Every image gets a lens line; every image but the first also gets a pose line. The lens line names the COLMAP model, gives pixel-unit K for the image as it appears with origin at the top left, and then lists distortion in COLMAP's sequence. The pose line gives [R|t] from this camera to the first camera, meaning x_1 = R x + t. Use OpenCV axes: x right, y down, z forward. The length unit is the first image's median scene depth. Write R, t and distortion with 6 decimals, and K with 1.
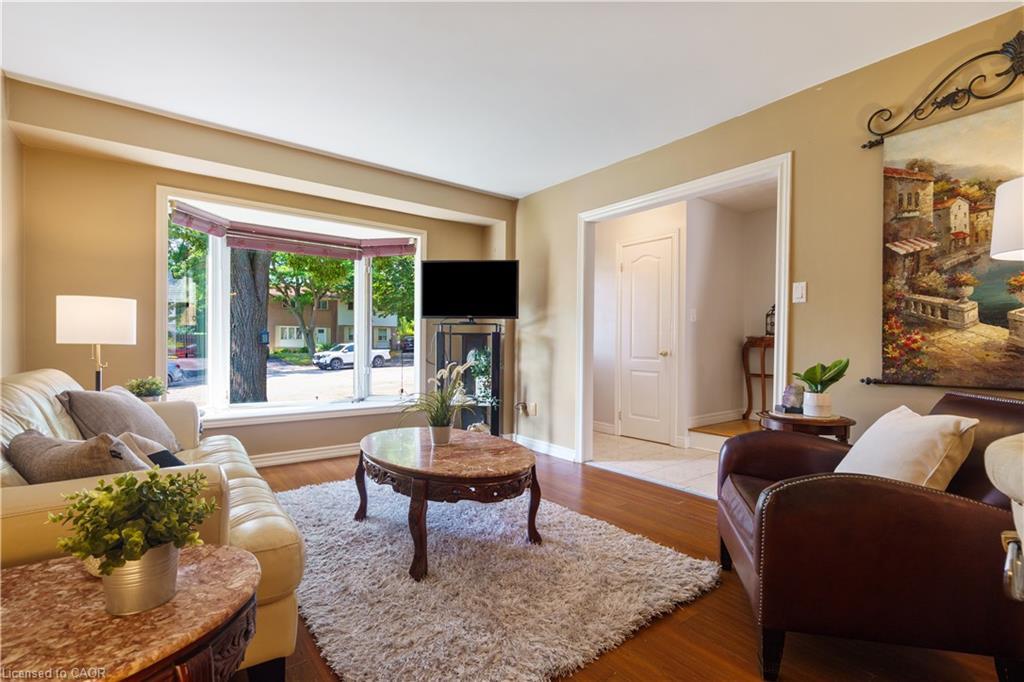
lens RADIAL K [[469.2, 0, 509.7], [0, 469.2, 349.9], [0, 0, 1]] dist [-0.005052, 0.000969]
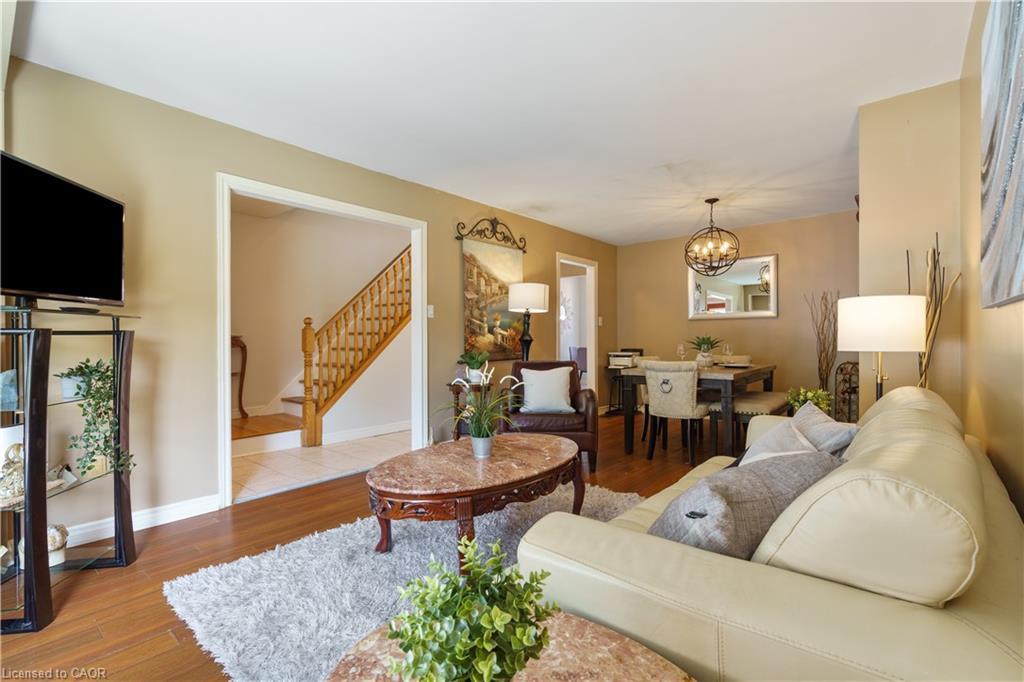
lens RADIAL K [[469.2, 0, 509.4], [0, 469.2, 338.8], [0, 0, 1]] dist [-0.005052, 0.000969]
pose [[-0.212581, -0.008246, 0.977109, -0.657797], [0.018174, 0.999758, 0.012391, -0.028166], [-0.976974, 0.020393, -0.212379, 0.696179]]
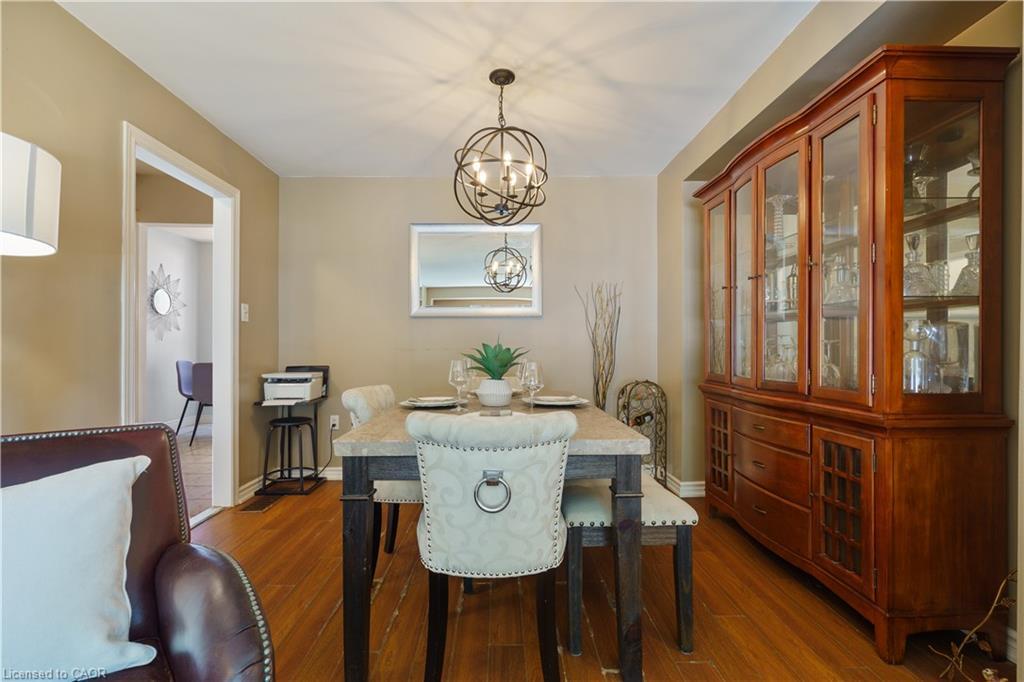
lens RADIAL K [[469.2, 0, 512.0], [0, 469.2, 342.5], [0, 0, 1]] dist [-0.005052, 0.000969]
pose [[-0.811675, -0.002903, 0.584102, 0.012062], [0.005068, 0.999915, 0.012012, -0.018560], [-0.584087, 0.012710, -0.811591, 0.431414]]
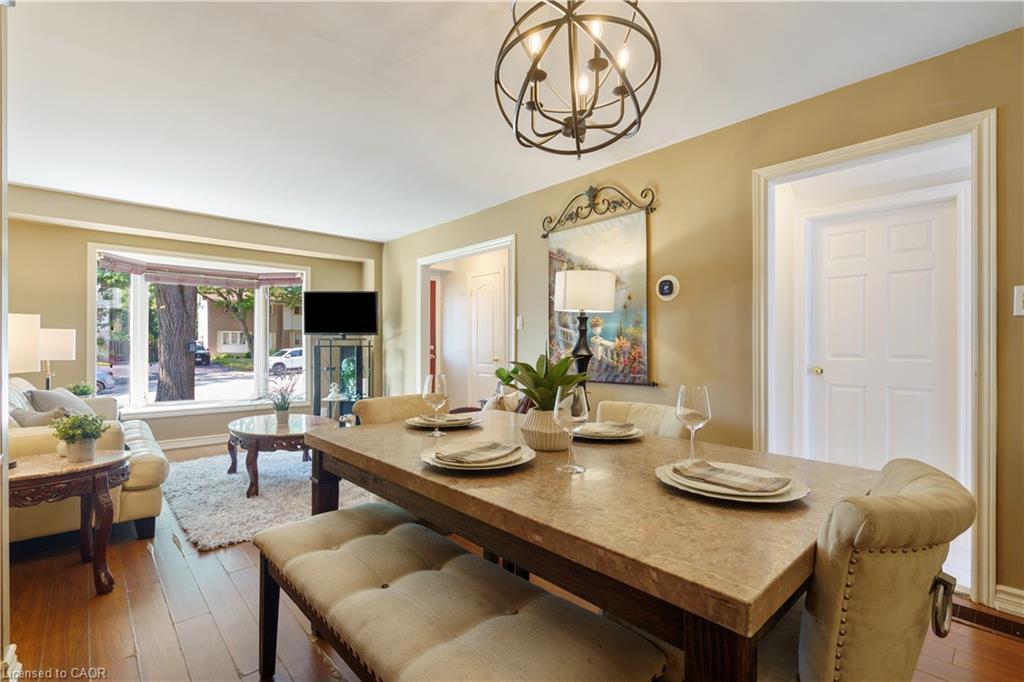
lens RADIAL K [[469.2, 0, 507.4], [0, 469.2, 346.6], [0, 0, 1]] dist [-0.005052, 0.000969]
pose [[0.996357, -0.008218, 0.084882, 0.285390], [0.009266, 0.999886, -0.011955, -0.014786], [-0.084774, 0.012698, 0.996319, -0.377682]]
